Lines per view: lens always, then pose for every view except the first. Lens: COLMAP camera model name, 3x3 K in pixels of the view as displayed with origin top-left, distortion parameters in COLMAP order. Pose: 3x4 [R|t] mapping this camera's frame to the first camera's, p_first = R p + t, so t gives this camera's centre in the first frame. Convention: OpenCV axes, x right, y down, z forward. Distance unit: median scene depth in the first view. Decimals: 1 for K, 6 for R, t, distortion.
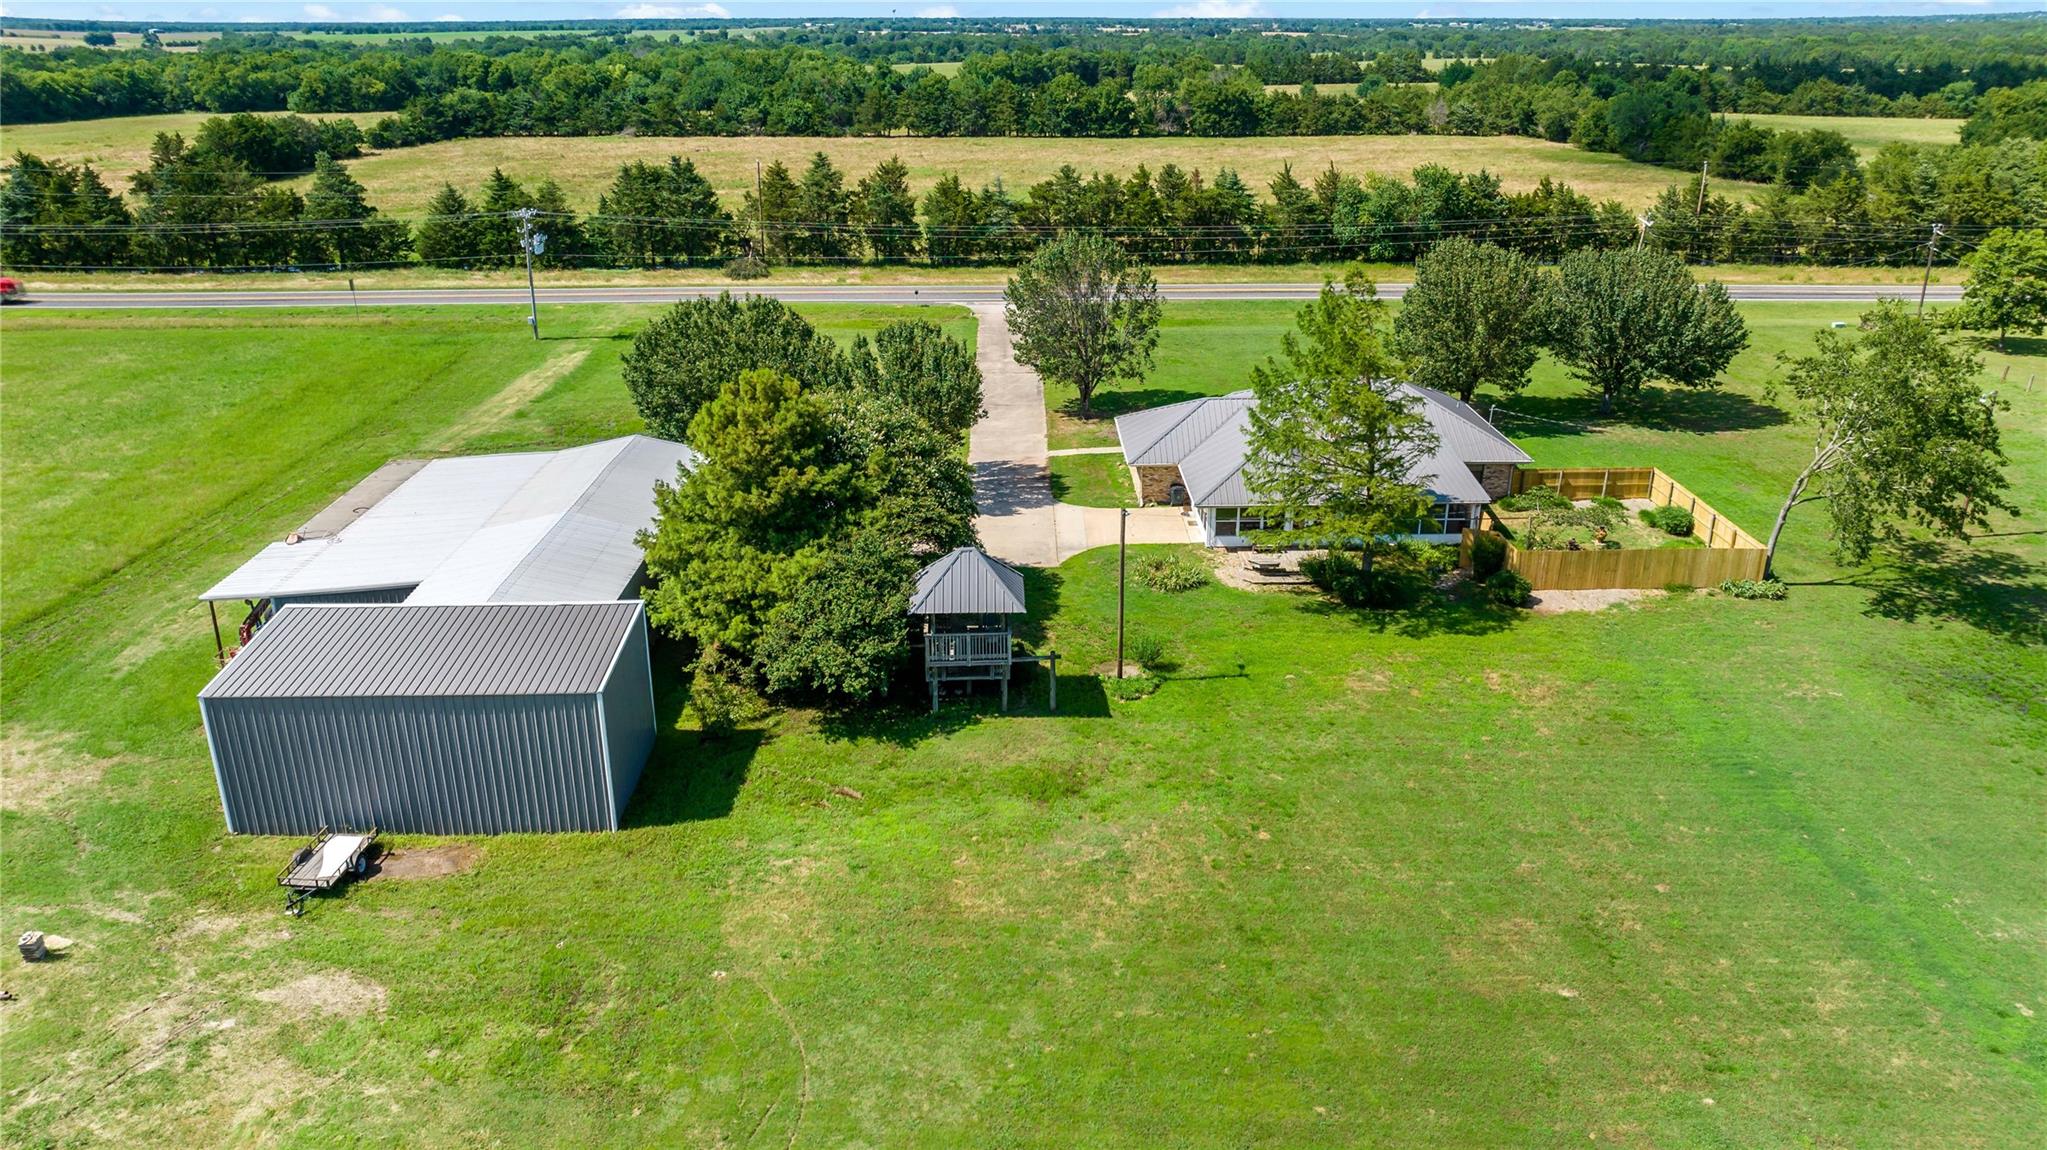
lens RADIAL K [[1460.1, 0, 1023.5], [0, 1460.1, 575.0], [0, 0, 1]] dist [-0.003058, -0.002836]
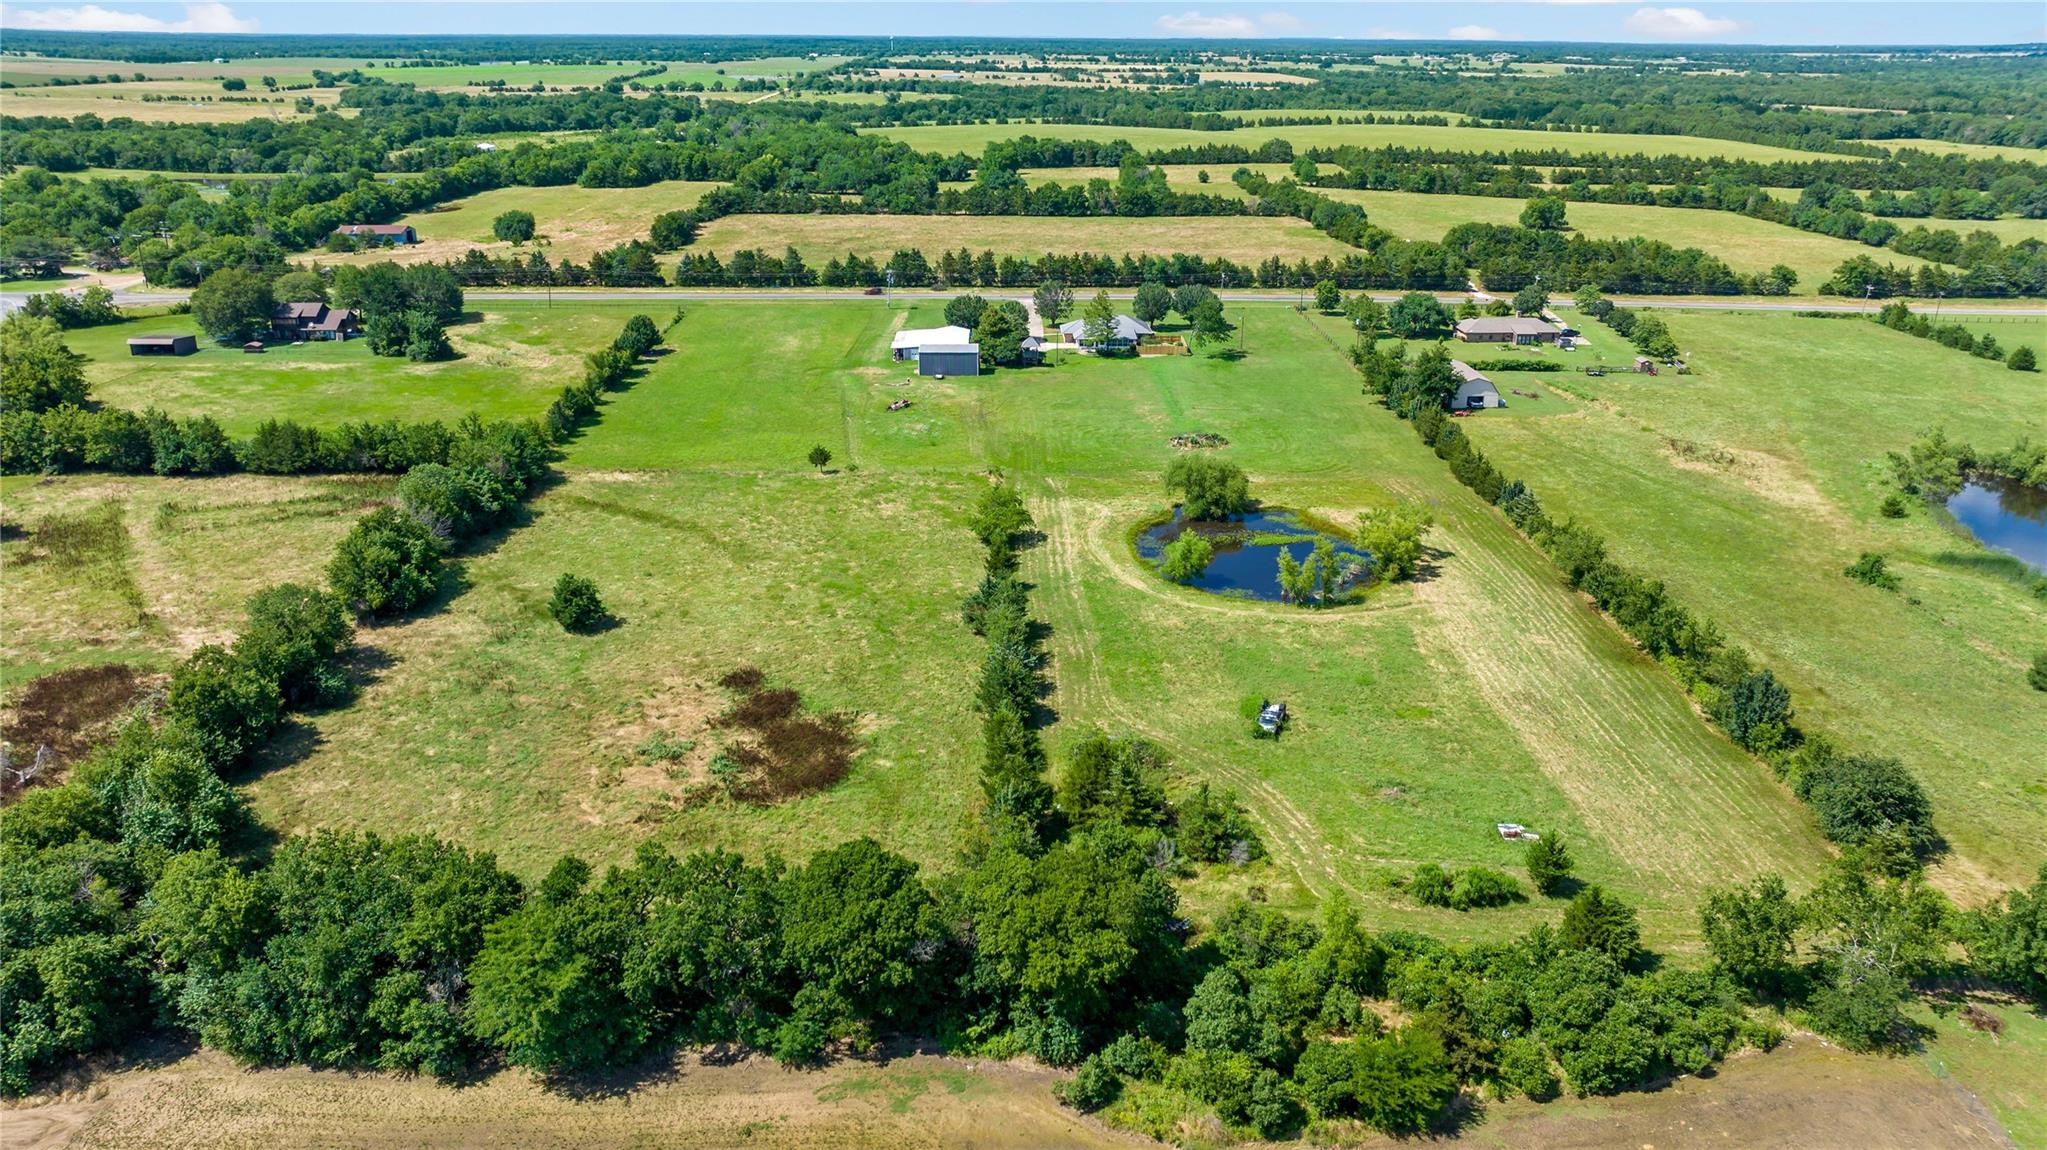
lens RADIAL K [[1460.1, 0, 1023.5], [0, 1460.1, 575.0], [0, 0, 1]] dist [-0.003058, -0.002836]
pose [[0.999956, 0.004207, 0.008387, -0.068347], [-0.004132, 0.999952, -0.008844, 0.601677], [-0.008424, 0.008809, 0.999926, -2.958074]]
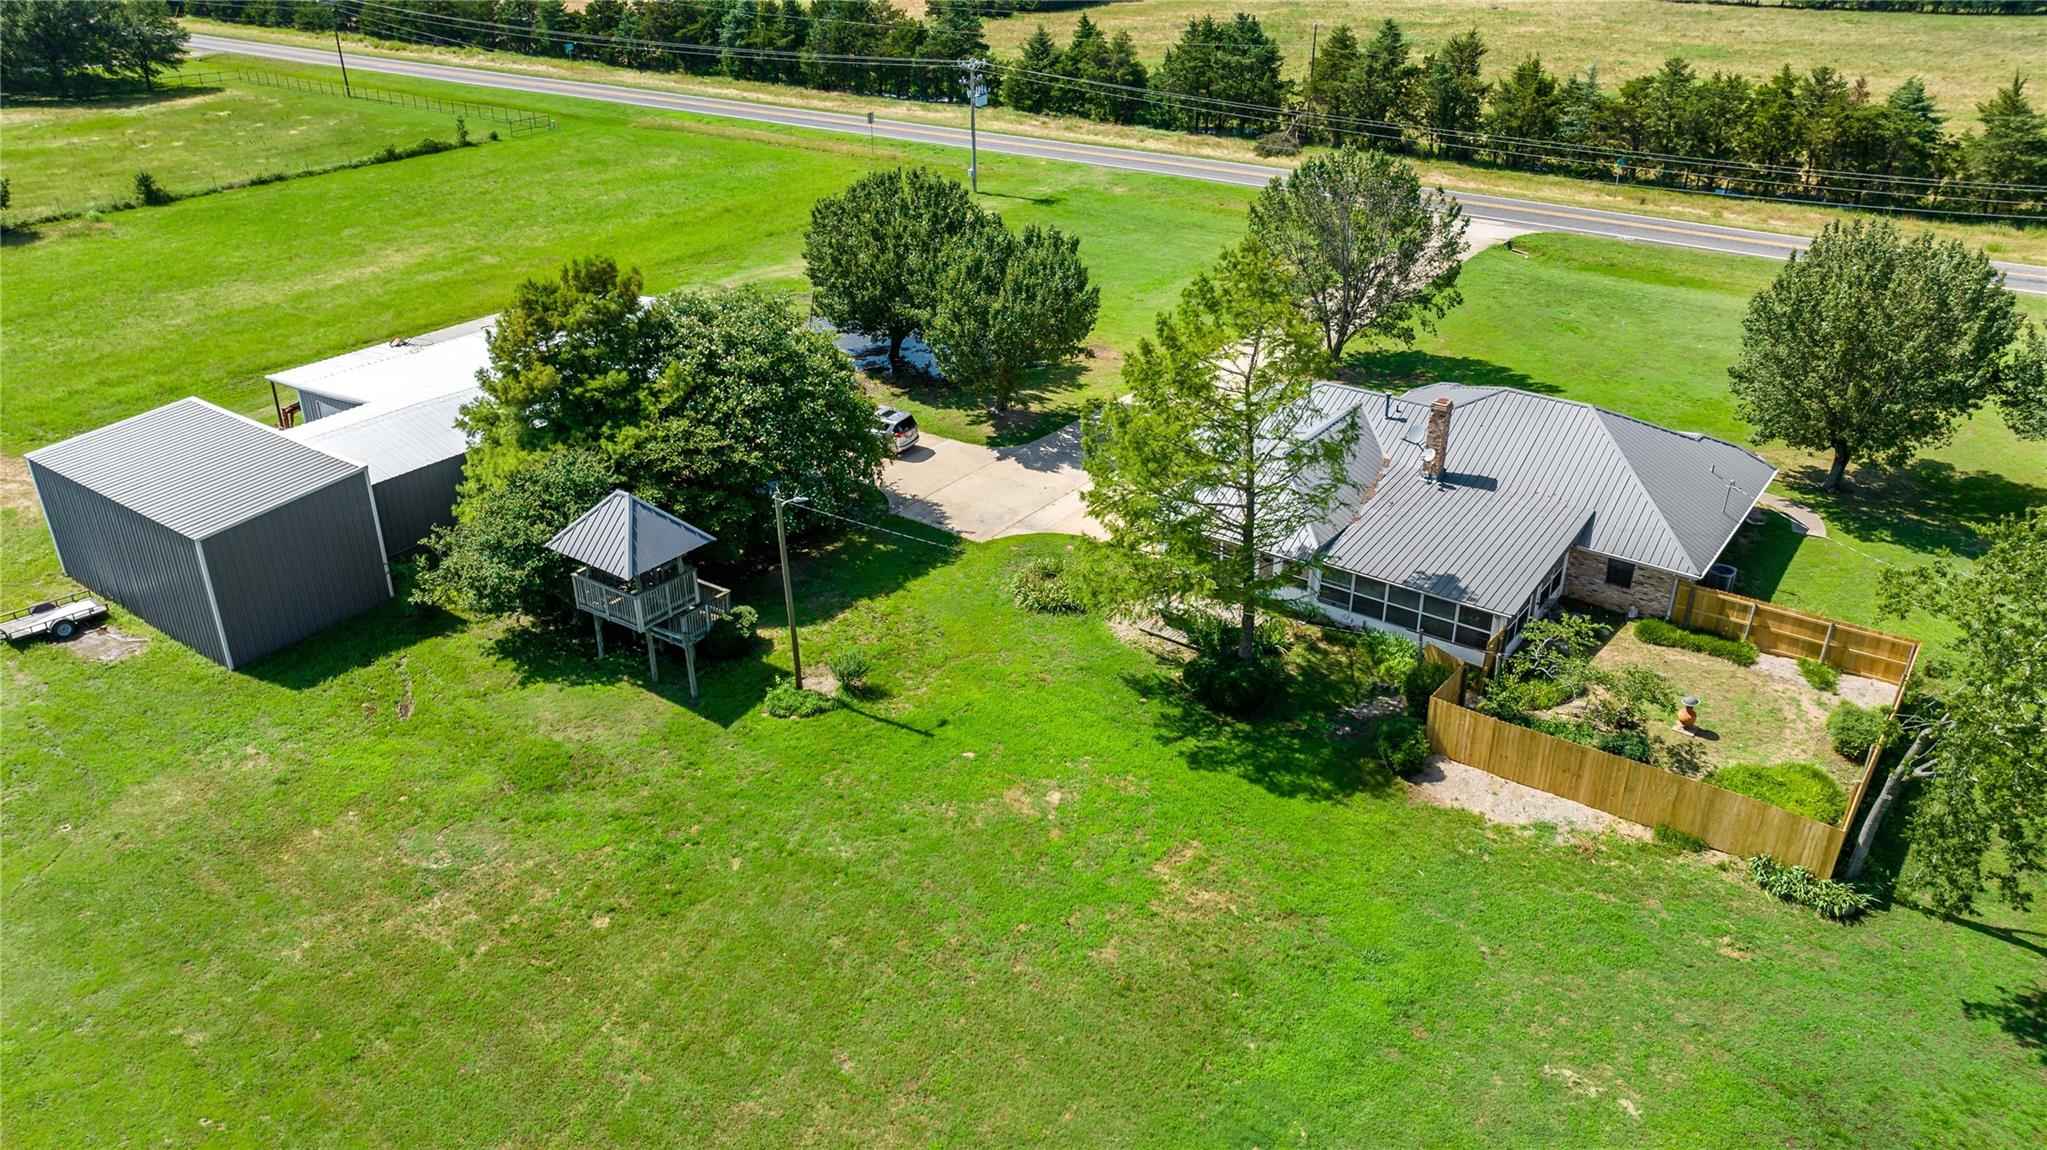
lens RADIAL K [[1563.8, 0, 1028.4], [0, 1563.8, 436.8], [0, 0, 1]] dist [-0.071881, 0.099591]
pose [[0.788985, 0.216190, -0.575122, 0.430292], [-0.217830, 0.973672, 0.067175, -0.103404], [0.574503, 0.072279, 0.815305, 0.235490]]
